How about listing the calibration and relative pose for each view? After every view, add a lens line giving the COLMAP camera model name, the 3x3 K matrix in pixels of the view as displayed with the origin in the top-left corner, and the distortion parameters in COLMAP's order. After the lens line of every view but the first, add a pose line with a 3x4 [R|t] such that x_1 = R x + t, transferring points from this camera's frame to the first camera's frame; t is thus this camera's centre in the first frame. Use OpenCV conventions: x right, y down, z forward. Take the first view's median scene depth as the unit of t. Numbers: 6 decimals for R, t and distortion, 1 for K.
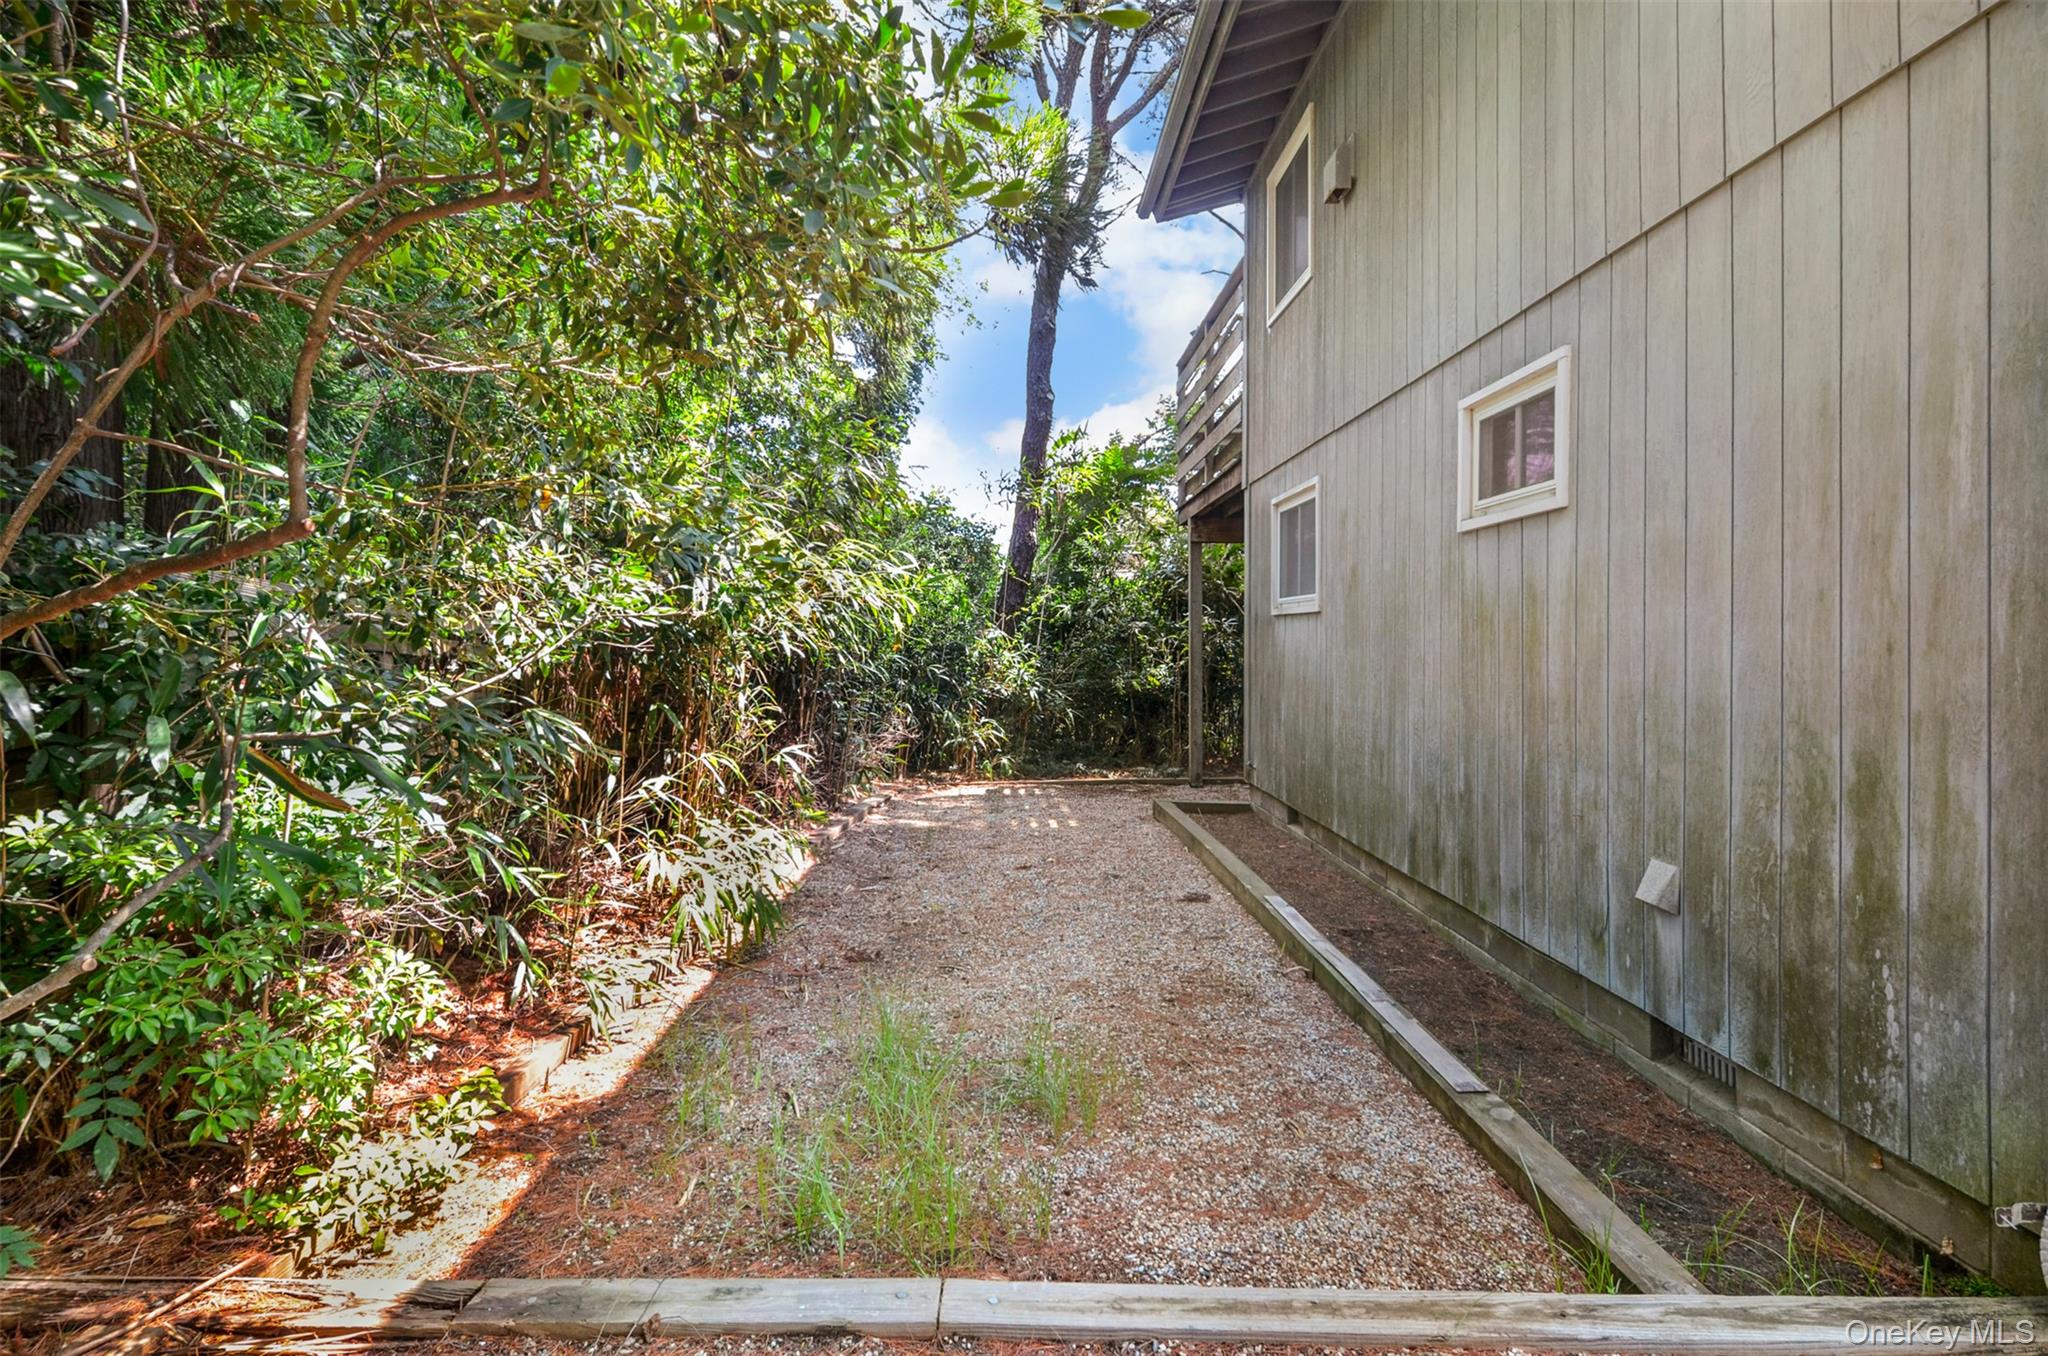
lens RADIAL K [[999.2, 0, 1021.7], [0, 999.2, 656.5], [0, 0, 1]] dist [-0.000480, -0.000443]
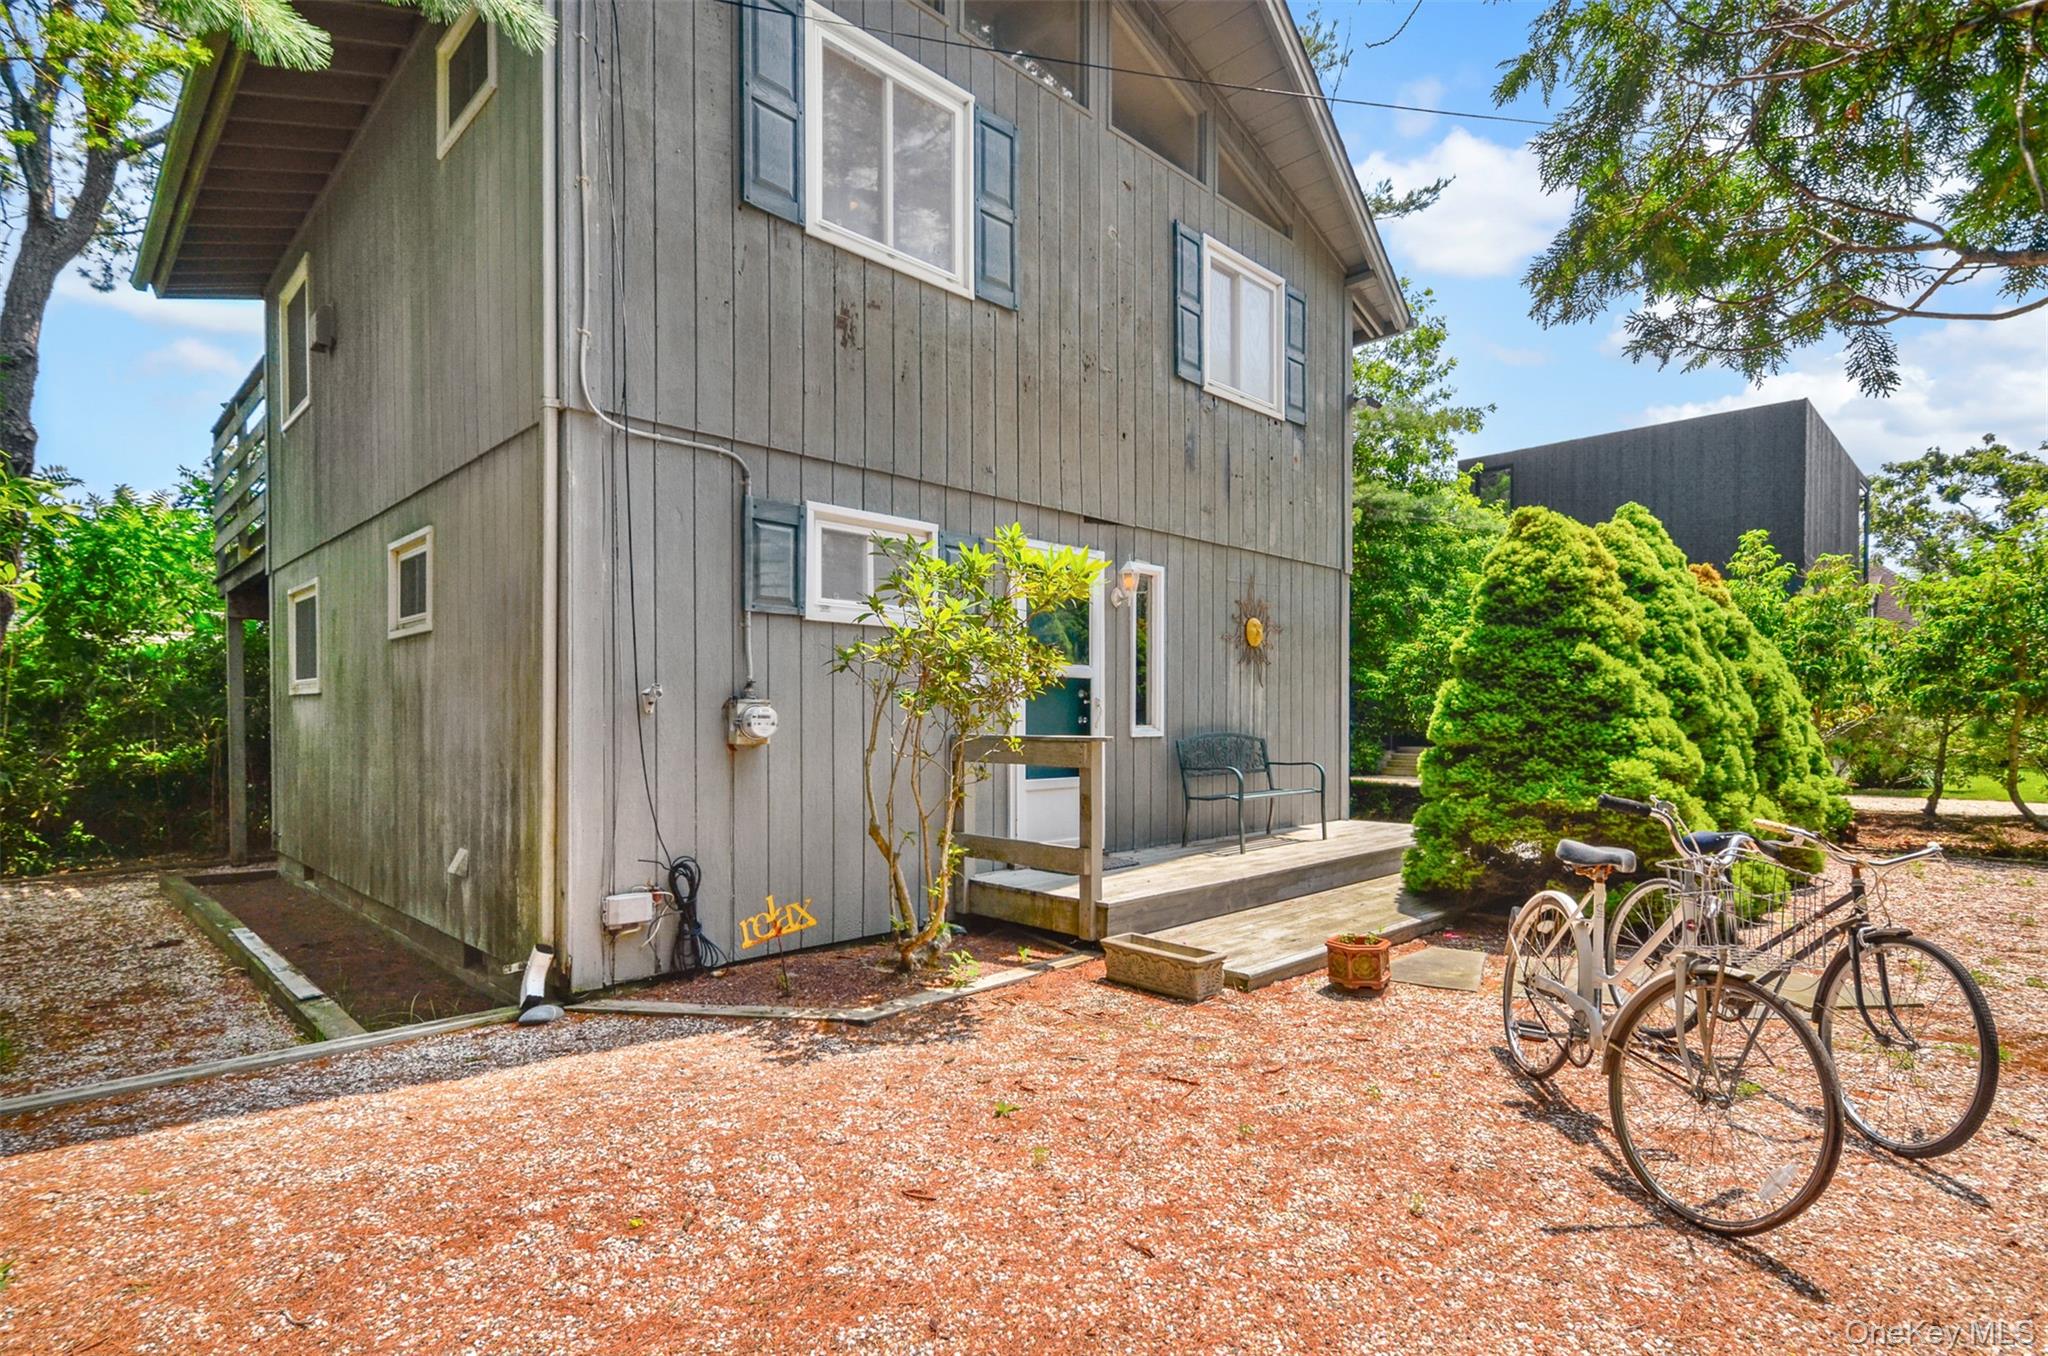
lens RADIAL K [[999.2, 0, 1019.0], [0, 999.2, 725.8], [0, 0, 1]] dist [-0.000480, -0.000443]
pose [[0.714104, -0.015955, 0.699858, 0.060722], [0.018918, 0.999815, 0.003491, 0.004410], [-0.699784, 0.010747, 0.714273, -0.402519]]
